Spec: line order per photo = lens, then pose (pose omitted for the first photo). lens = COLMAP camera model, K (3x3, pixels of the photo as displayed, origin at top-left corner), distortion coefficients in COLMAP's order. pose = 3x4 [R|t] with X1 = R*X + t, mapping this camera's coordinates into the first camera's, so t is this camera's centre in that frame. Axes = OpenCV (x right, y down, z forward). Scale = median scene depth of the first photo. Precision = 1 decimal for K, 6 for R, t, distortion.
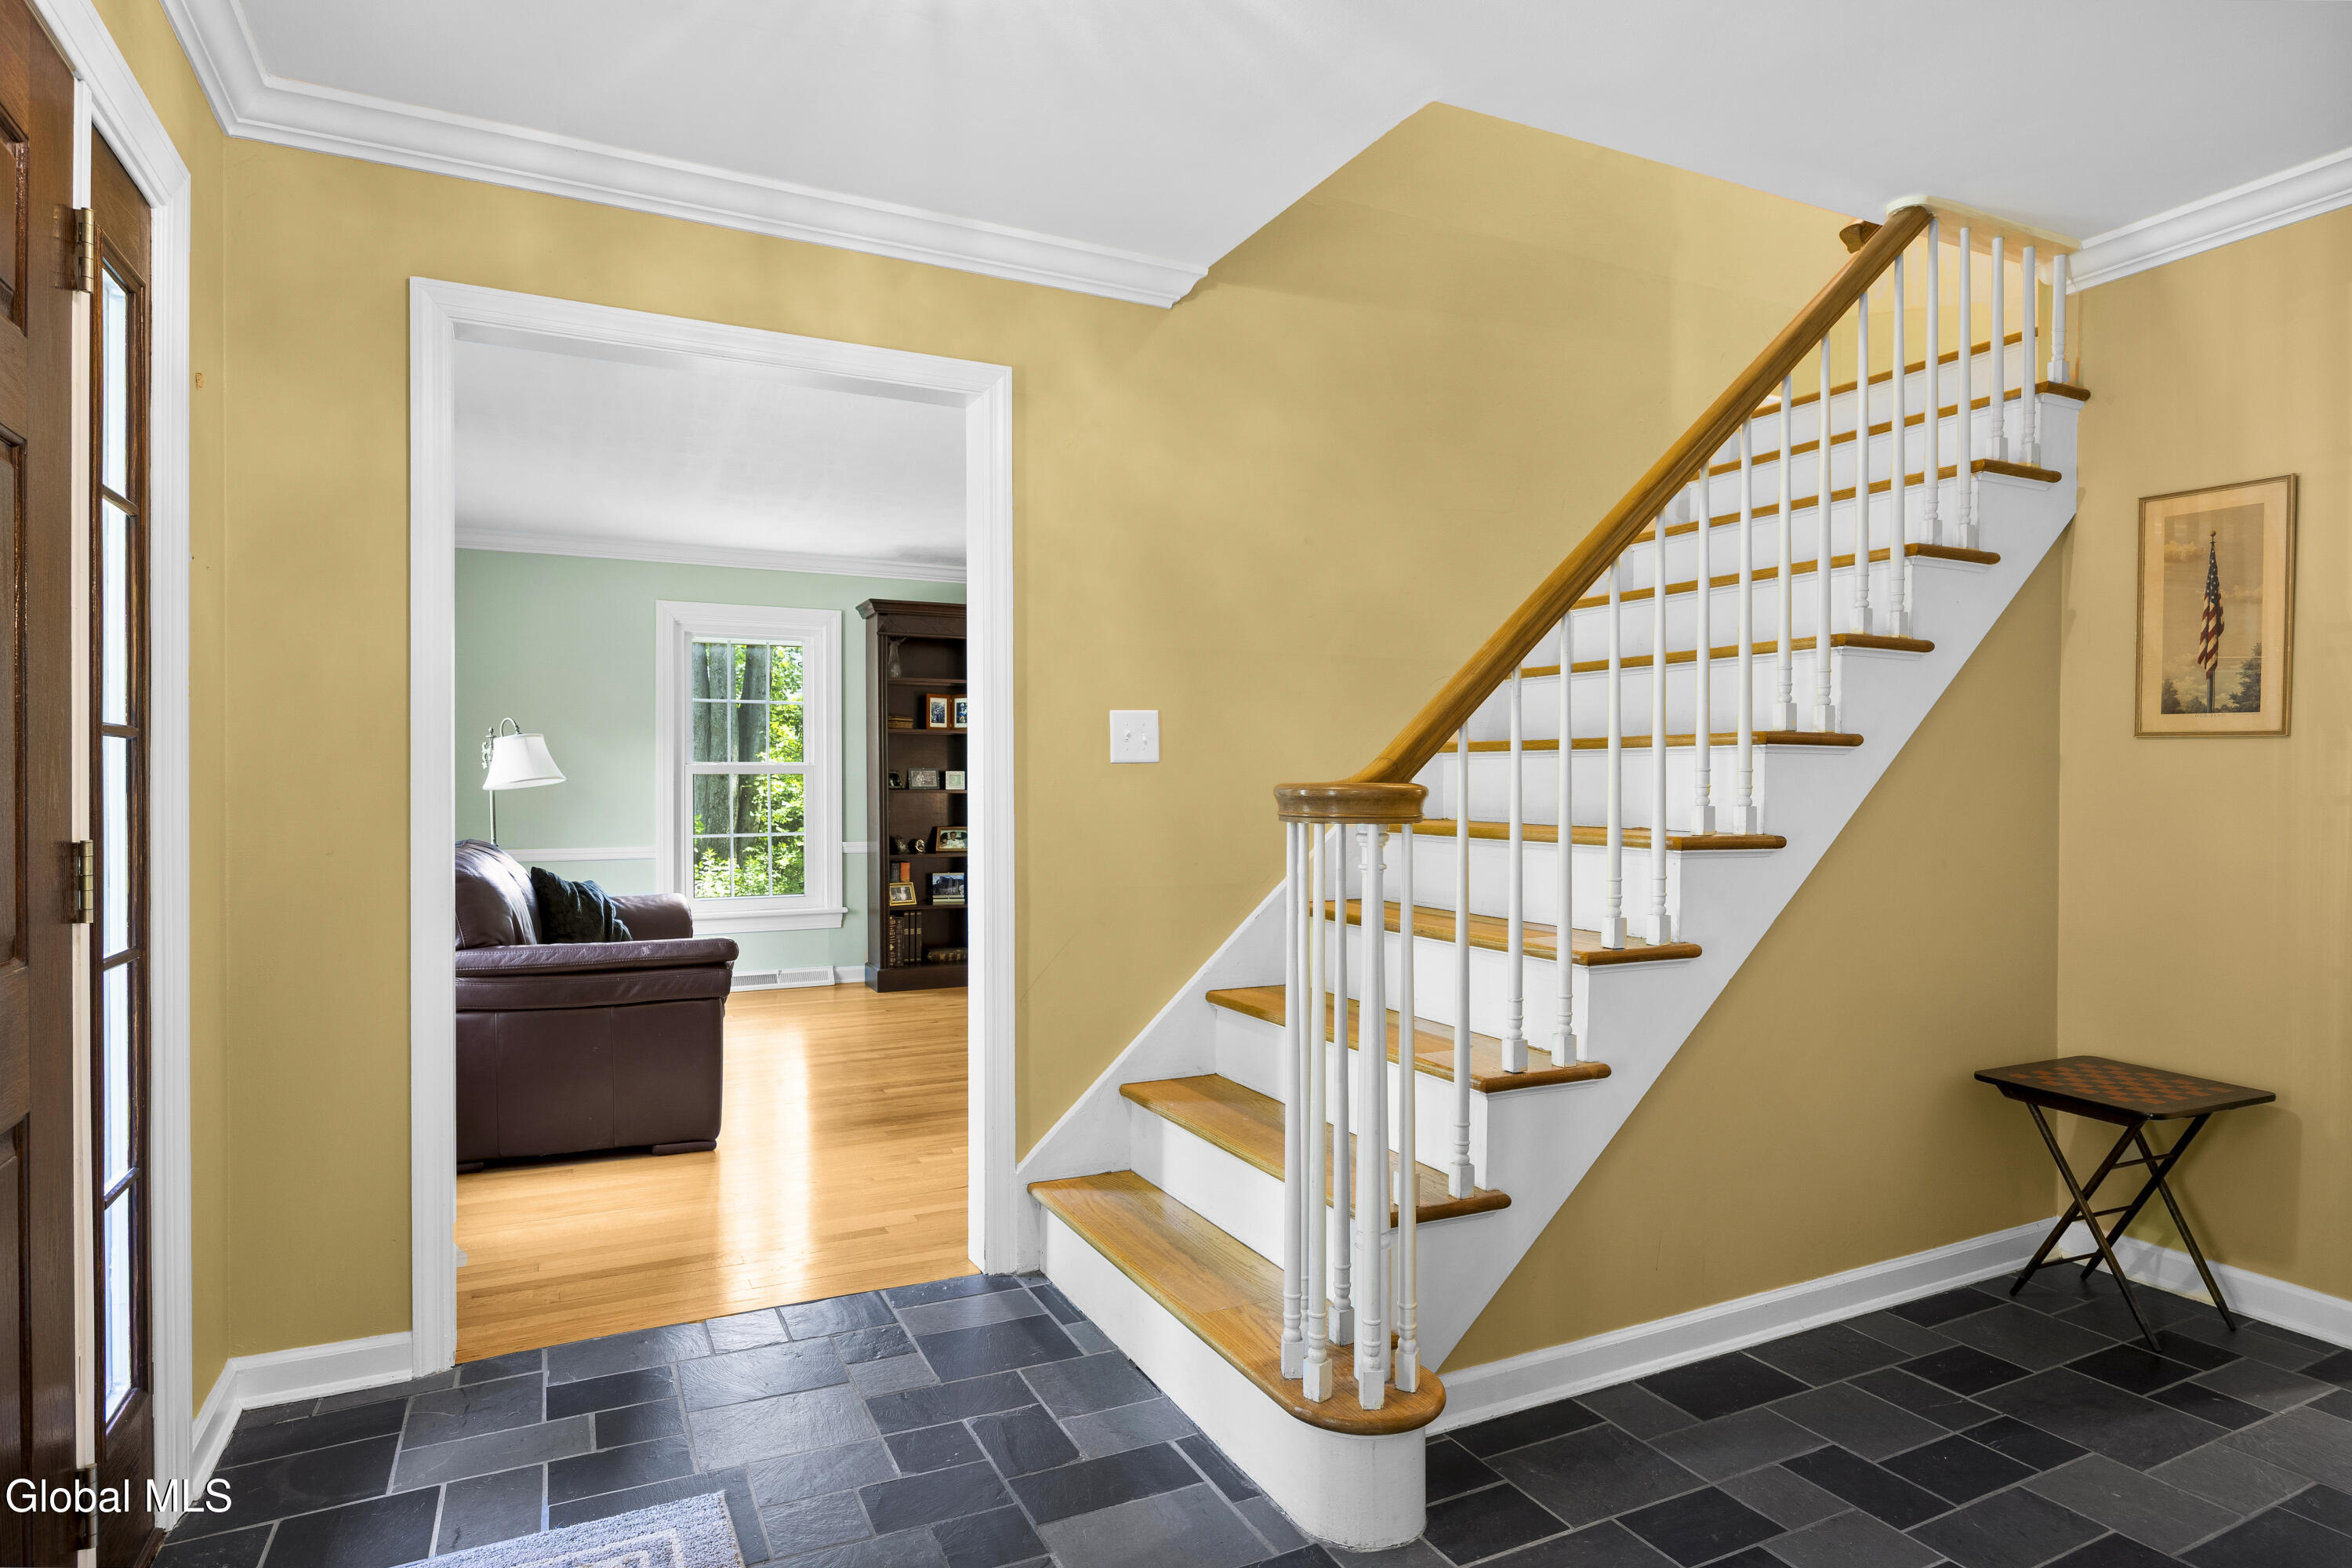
lens RADIAL K [[1284.2, 0, 1176.0], [0, 1284.2, 784.0], [0, 0, 1]] dist [0.002044, 0.000293]
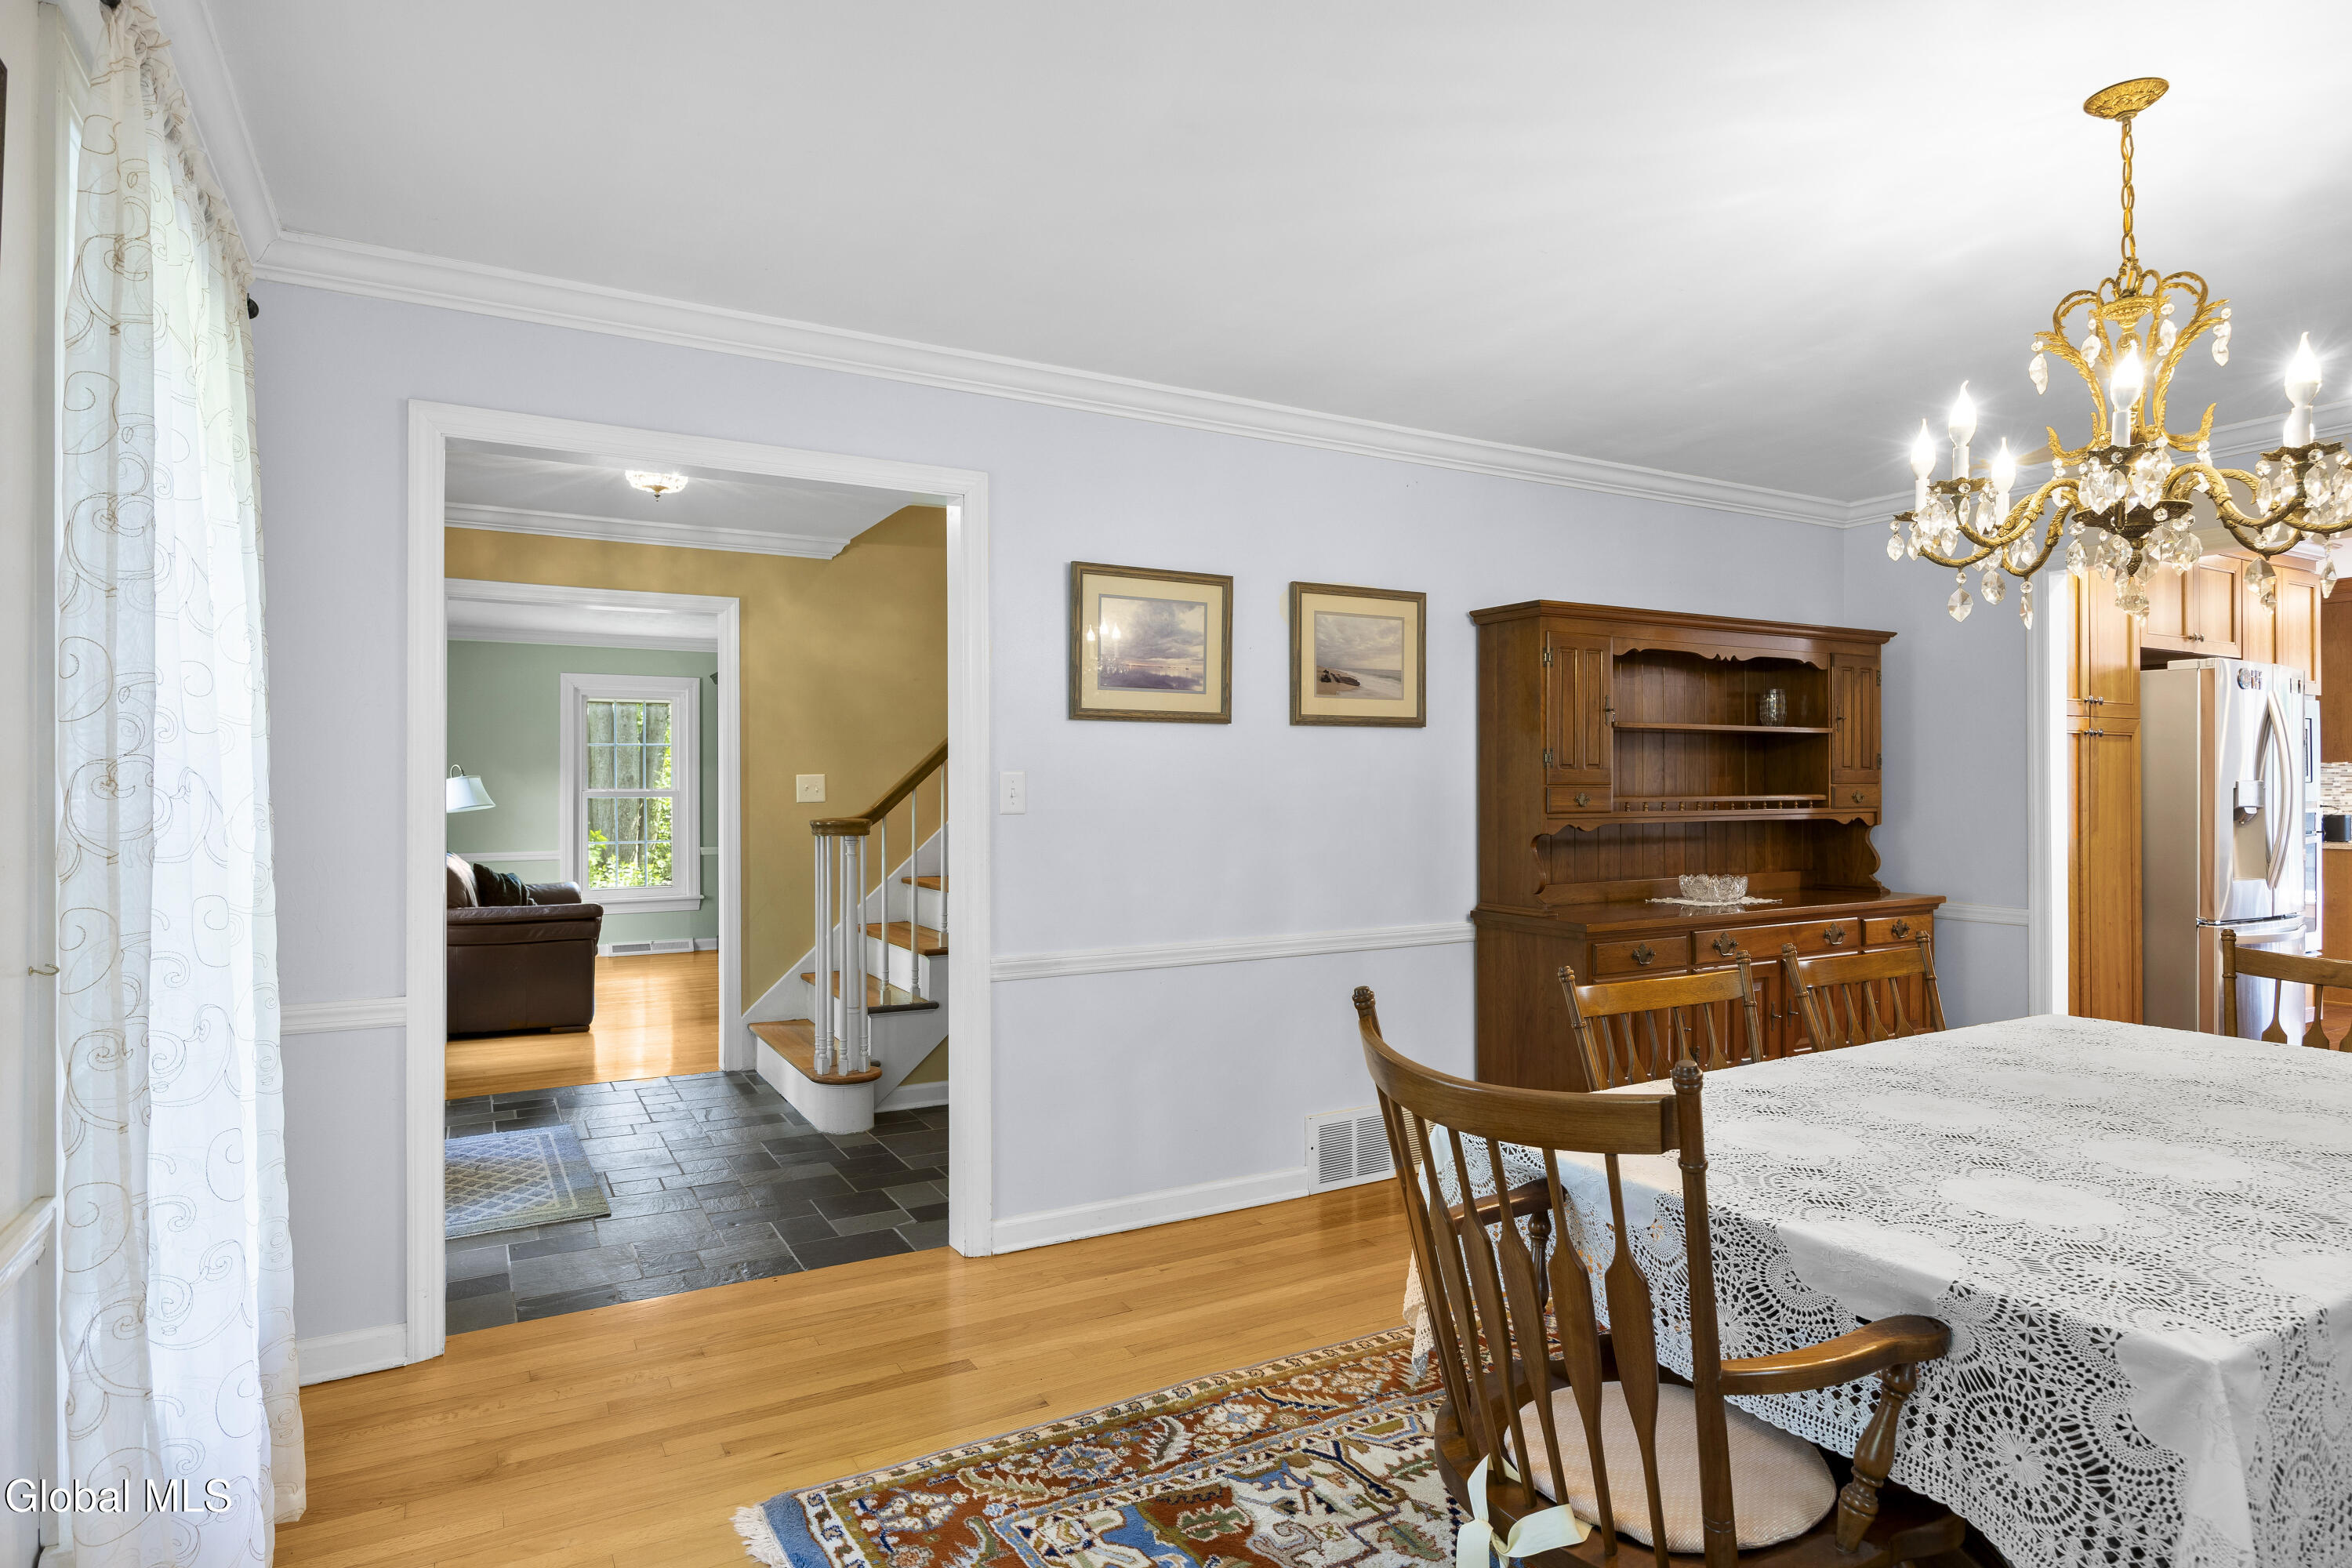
lens RADIAL K [[1284.2, 0, 1176.0], [0, 1284.2, 784.0], [0, 0, 1]] dist [0.002044, 0.000293]
pose [[0.998657, -0.000302, 0.051816, 0.400417], [0.000579, 0.999986, -0.005330, -0.033240], [-0.051814, 0.005352, 0.998642, -0.896900]]
